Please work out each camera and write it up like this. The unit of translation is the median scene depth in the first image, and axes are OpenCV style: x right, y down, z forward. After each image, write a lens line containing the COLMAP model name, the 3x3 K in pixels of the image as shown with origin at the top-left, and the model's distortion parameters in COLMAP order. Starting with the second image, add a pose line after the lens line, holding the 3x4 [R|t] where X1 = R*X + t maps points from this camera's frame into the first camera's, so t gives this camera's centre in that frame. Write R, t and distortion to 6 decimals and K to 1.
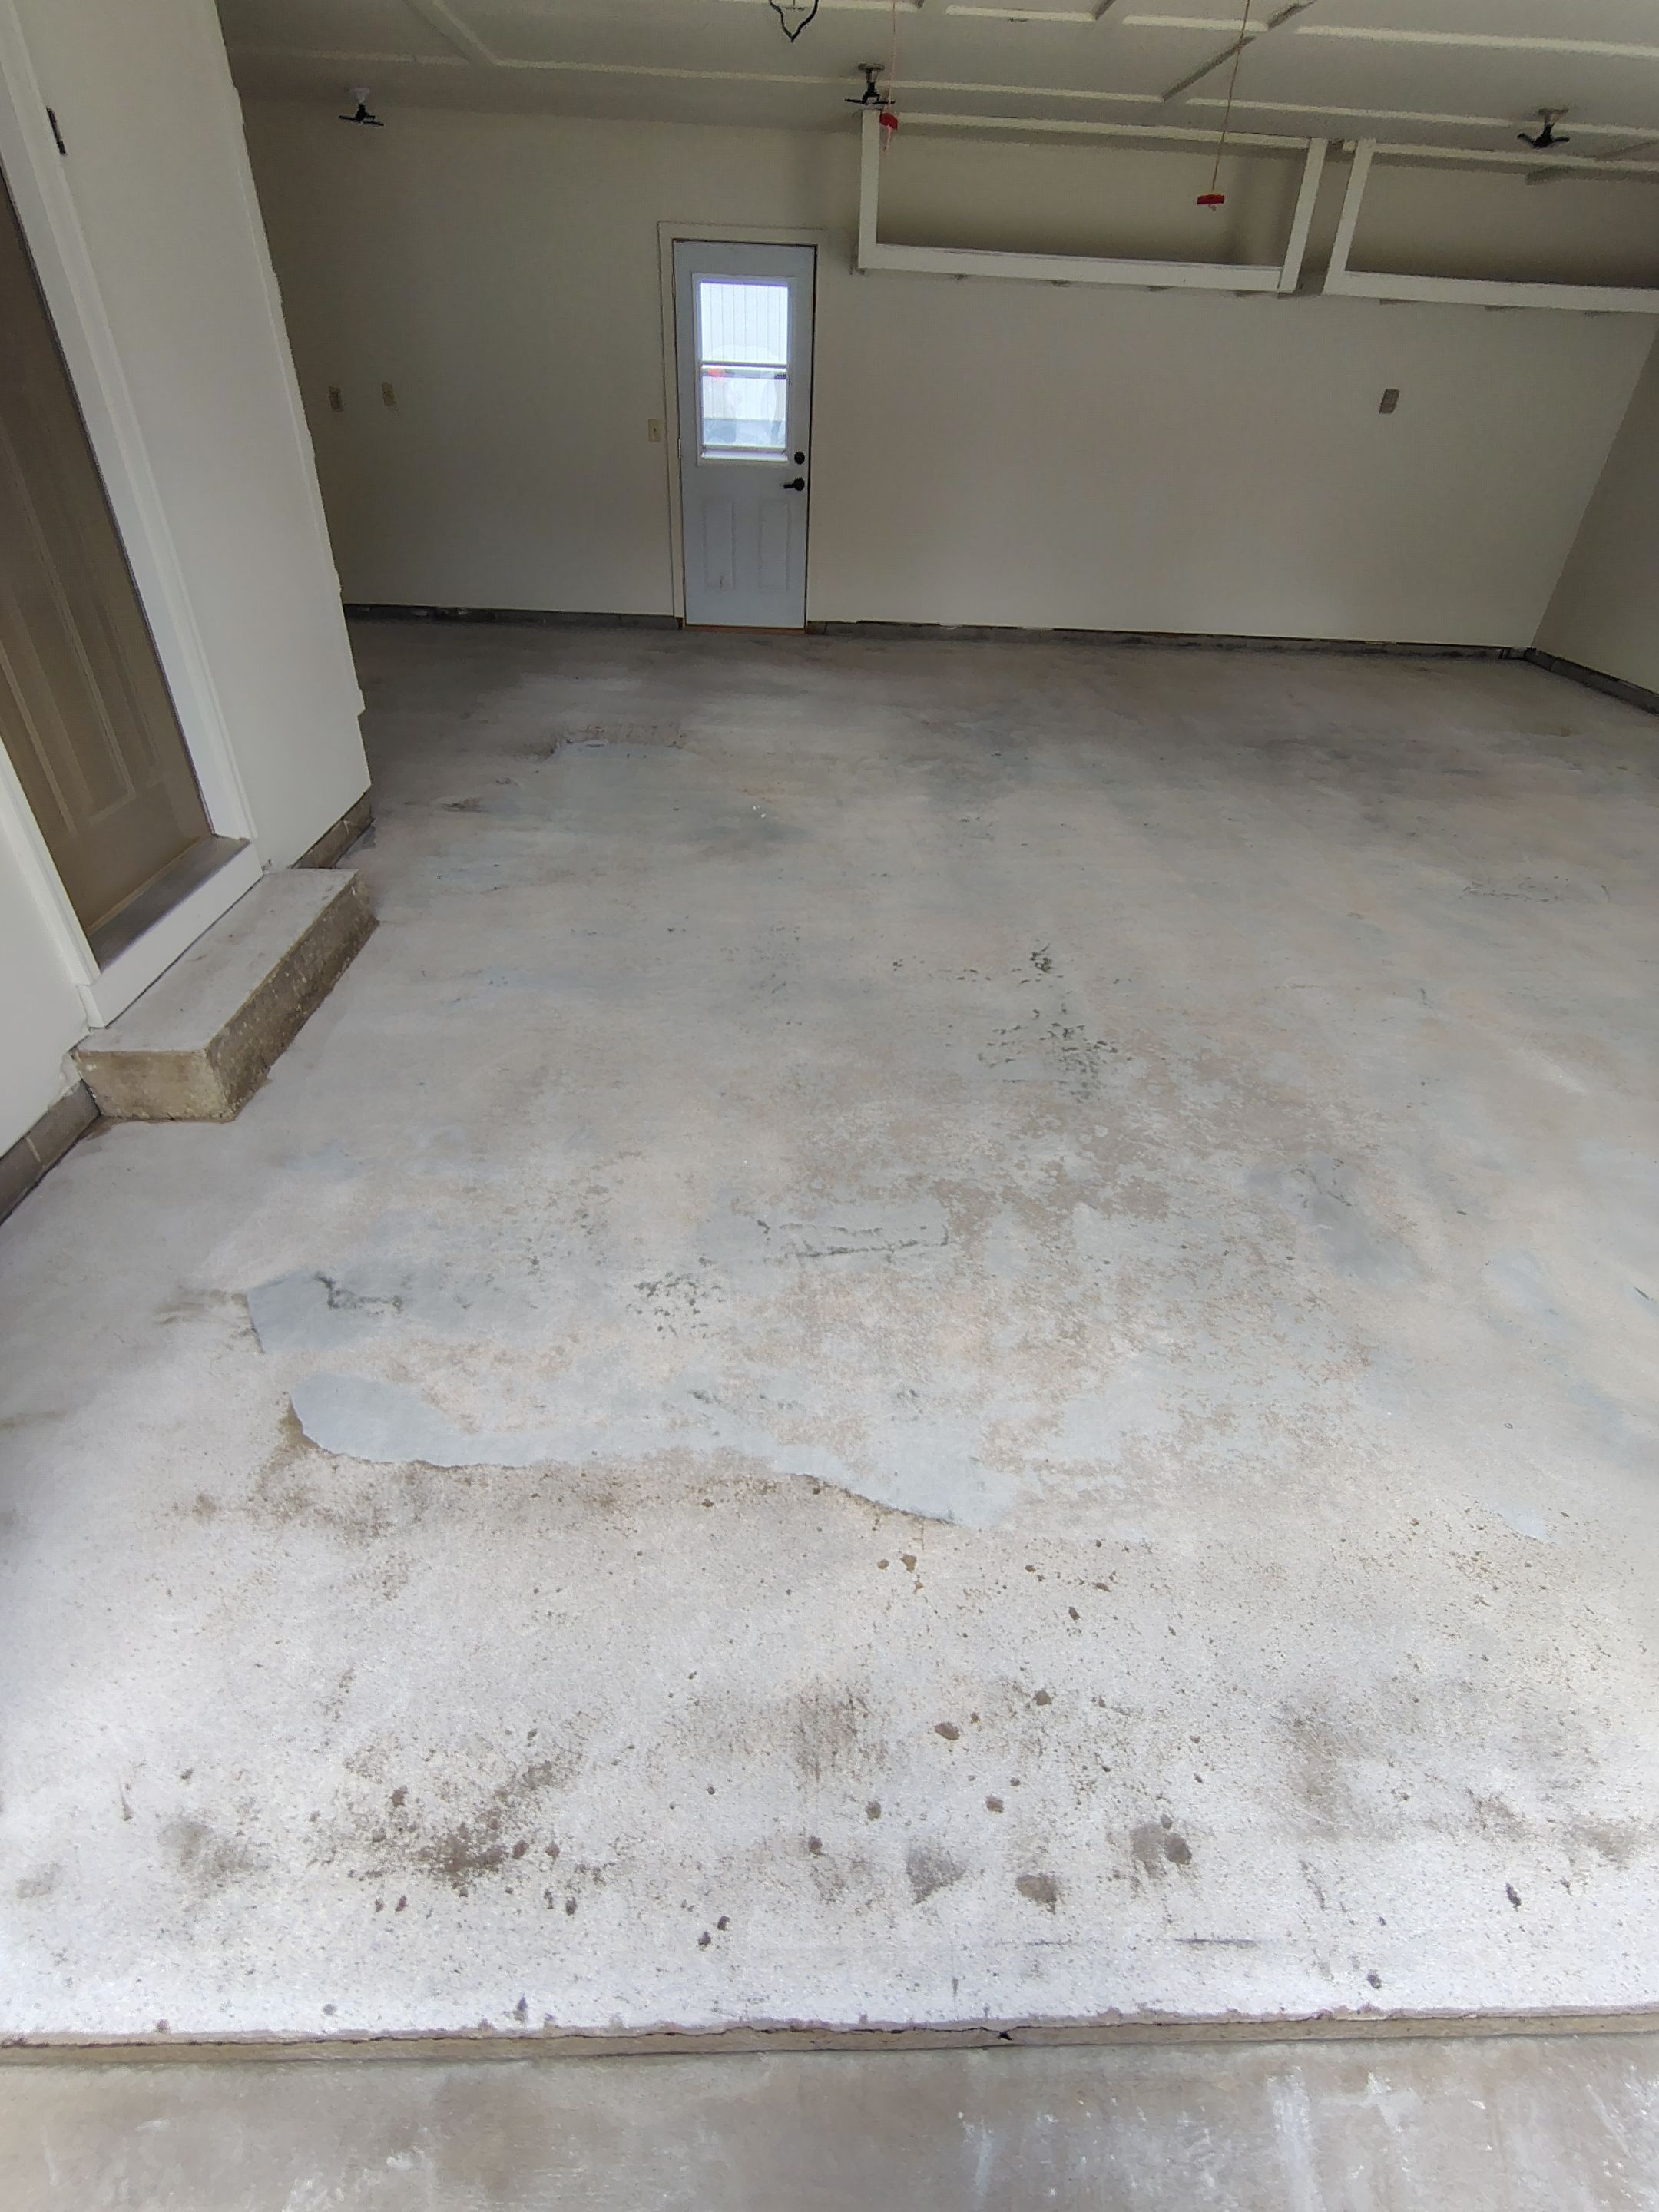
lens RADIAL K [[1022.5, 0, 815.2], [0, 1022.5, 1103.0], [0, 0, 1]] dist [-0.009976, 0.002683]
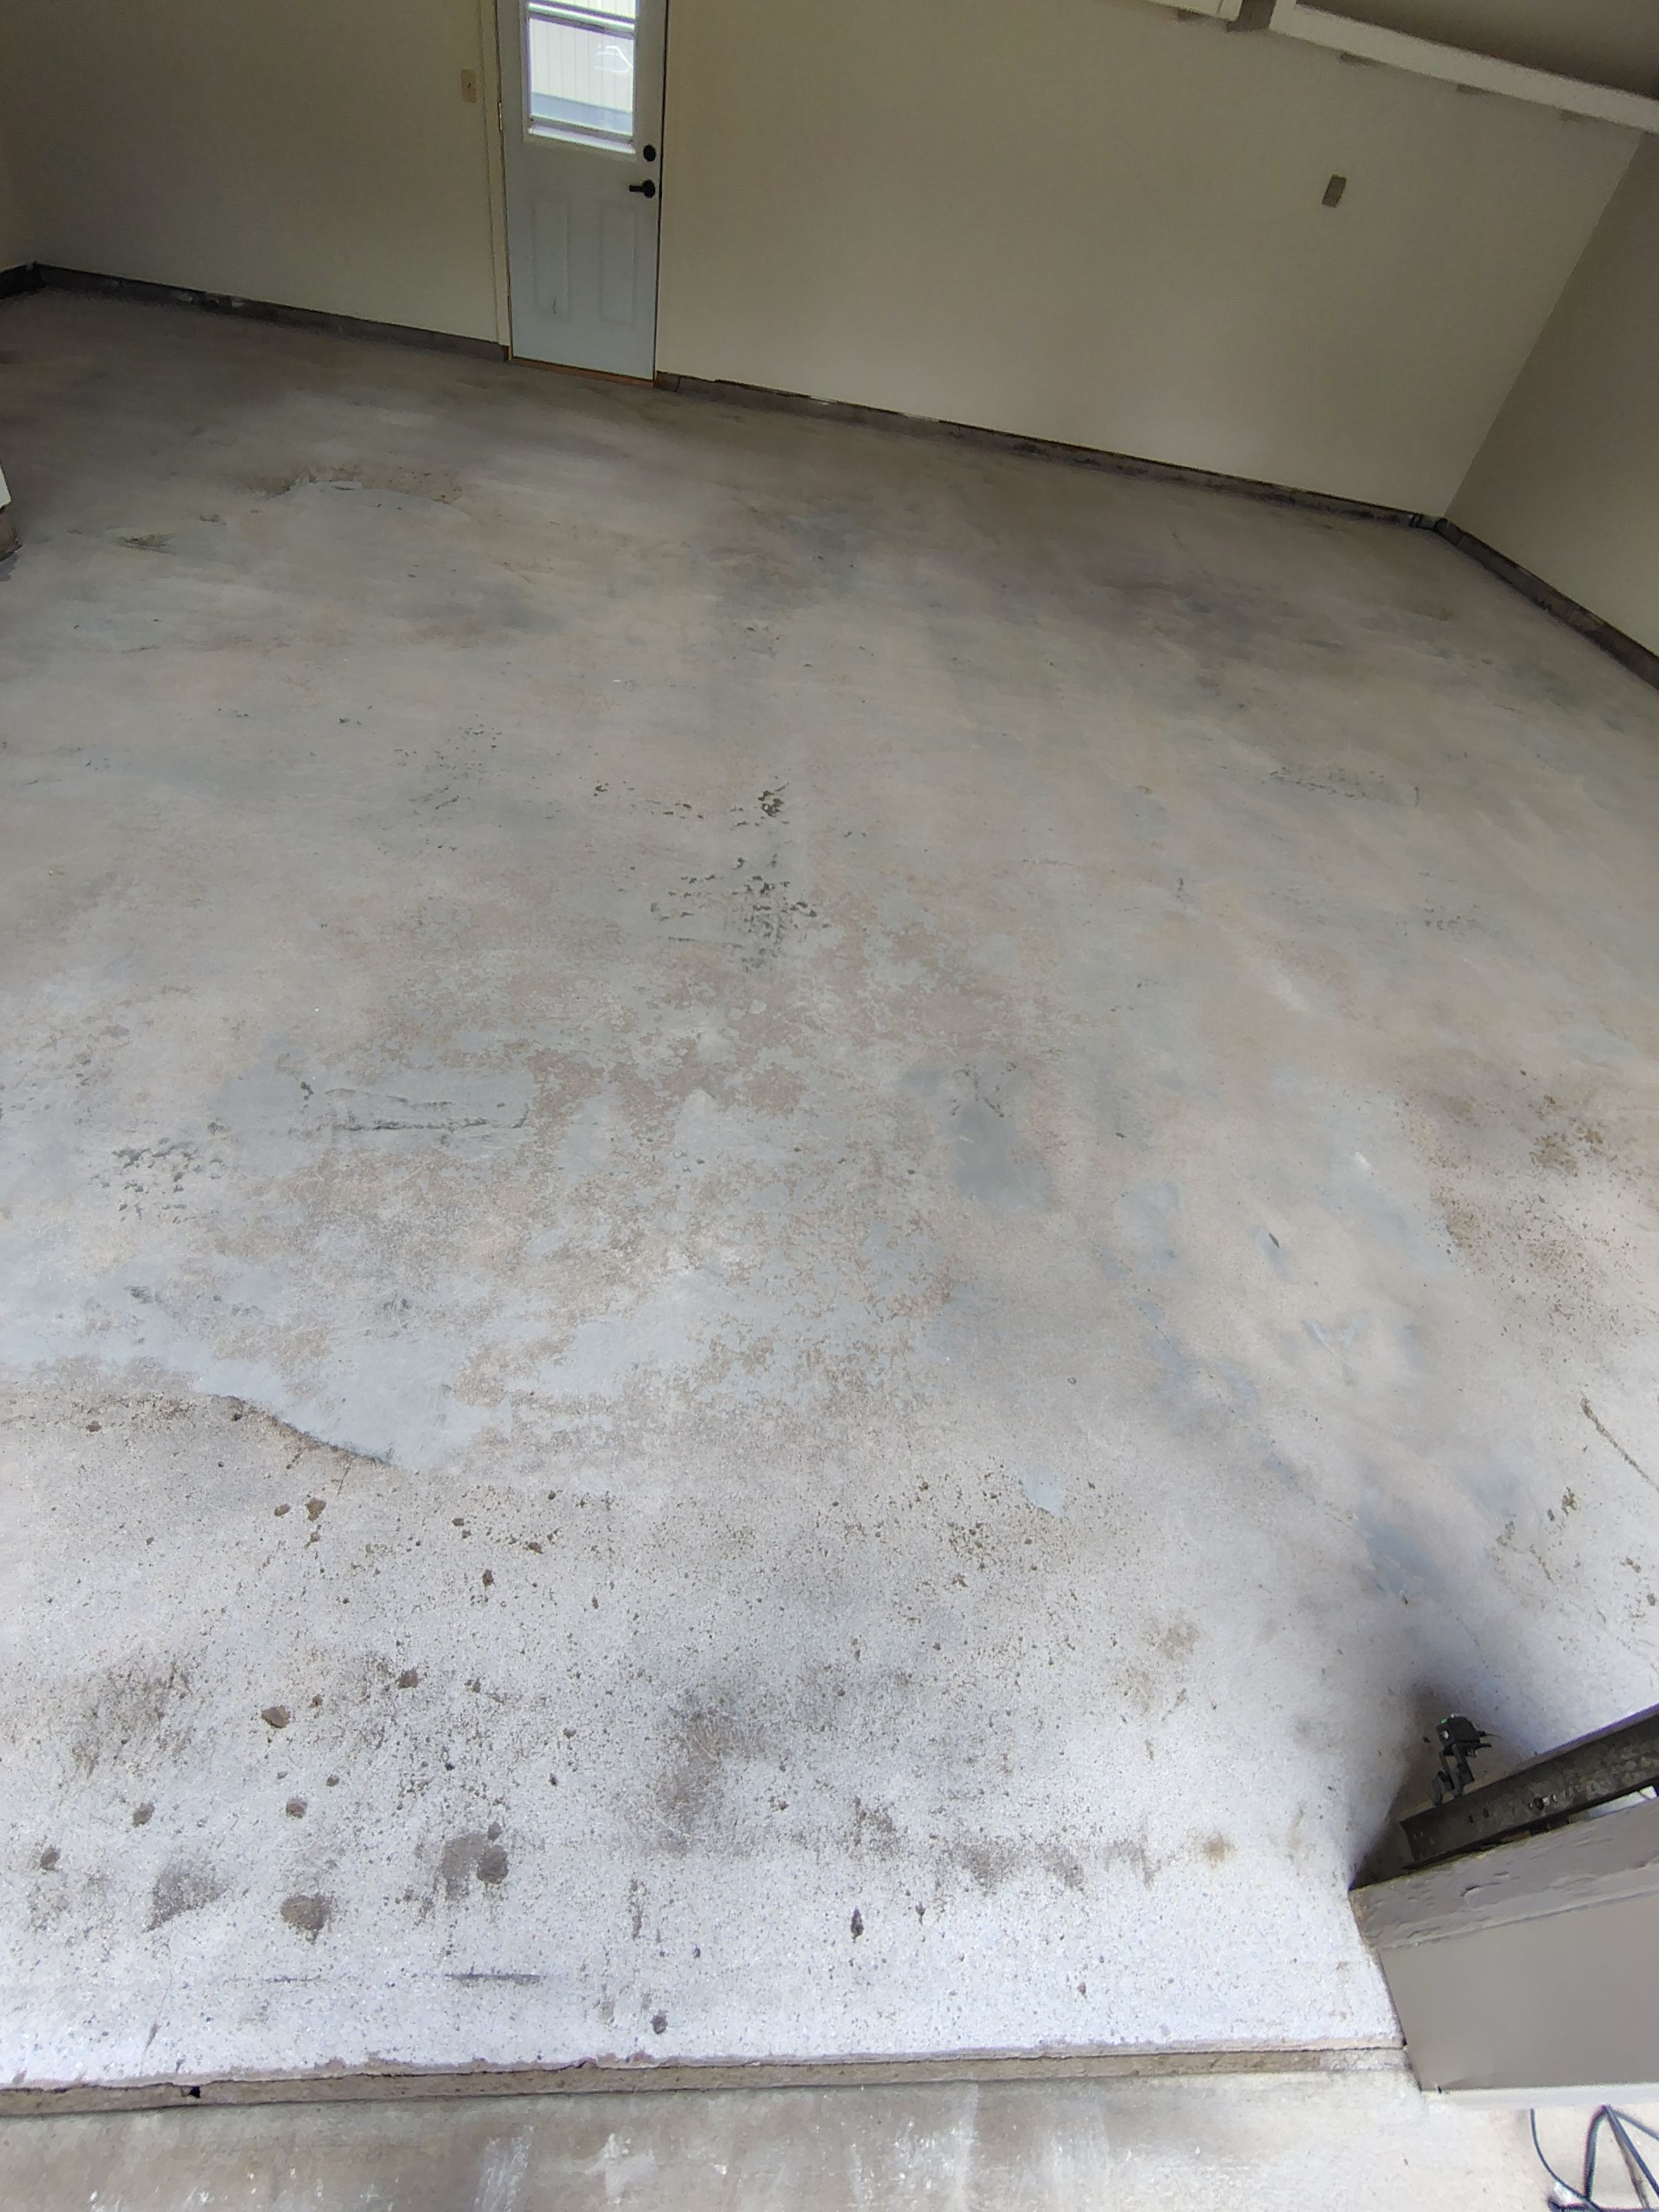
lens RADIAL K [[1022.5, 0, 816.0], [0, 1022.5, 1111.2], [0, 0, 1]] dist [-0.009976, 0.002683]
pose [[0.992876, 0.074214, 0.093219, 0.243127], [-0.088581, 0.982987, 0.160902, -0.029285], [-0.079692, -0.168014, 0.982558, 0.114988]]
